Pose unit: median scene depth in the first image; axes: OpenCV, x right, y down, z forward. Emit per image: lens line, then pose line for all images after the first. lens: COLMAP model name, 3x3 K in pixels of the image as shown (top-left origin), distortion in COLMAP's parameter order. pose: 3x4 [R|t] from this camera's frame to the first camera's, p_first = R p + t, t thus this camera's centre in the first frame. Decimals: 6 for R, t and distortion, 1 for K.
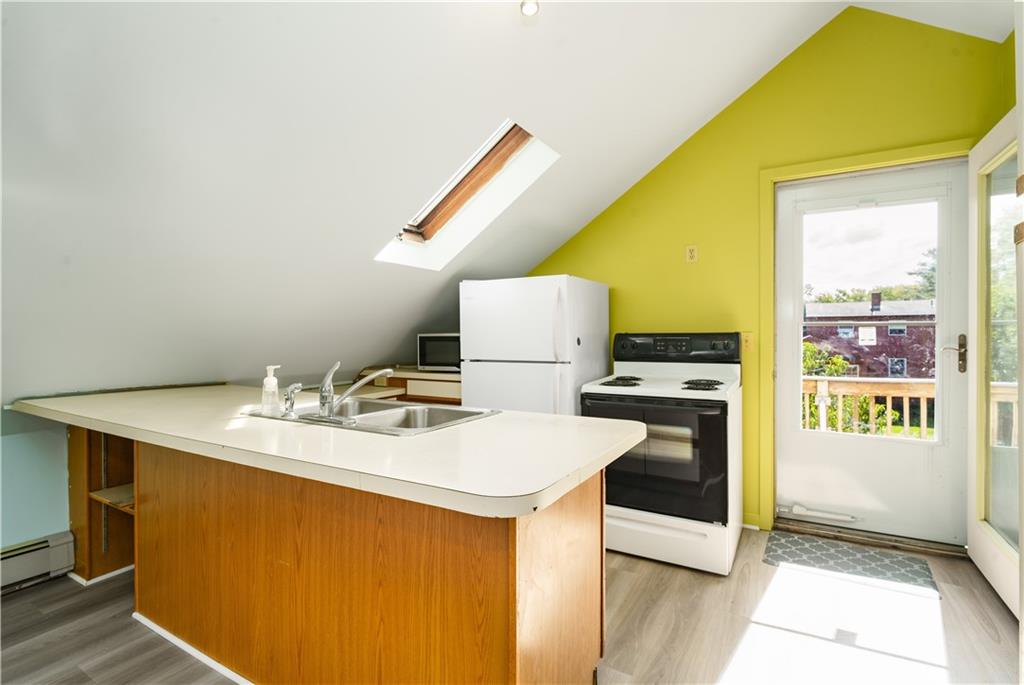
lens RADIAL K [[467.3, 0, 508.9], [0, 467.3, 337.8], [0, 0, 1]] dist [-0.003709, -0.000382]
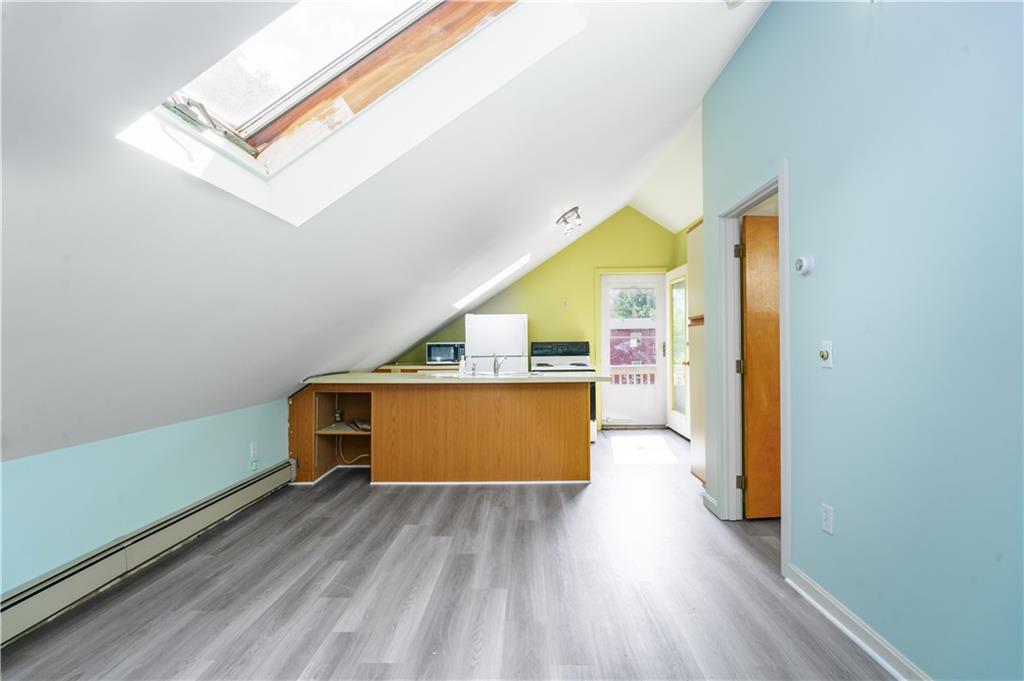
lens RADIAL K [[478.4, 0, 507.8], [0, 478.4, 339.5], [0, 0, 1]] dist [-0.000926, -0.004795]
pose [[0.874119, 0.000414, 0.485712, -0.922232], [0.006581, 0.999898, -0.012697, 0.004970], [-0.485668, 0.014295, 0.874027, -0.772084]]
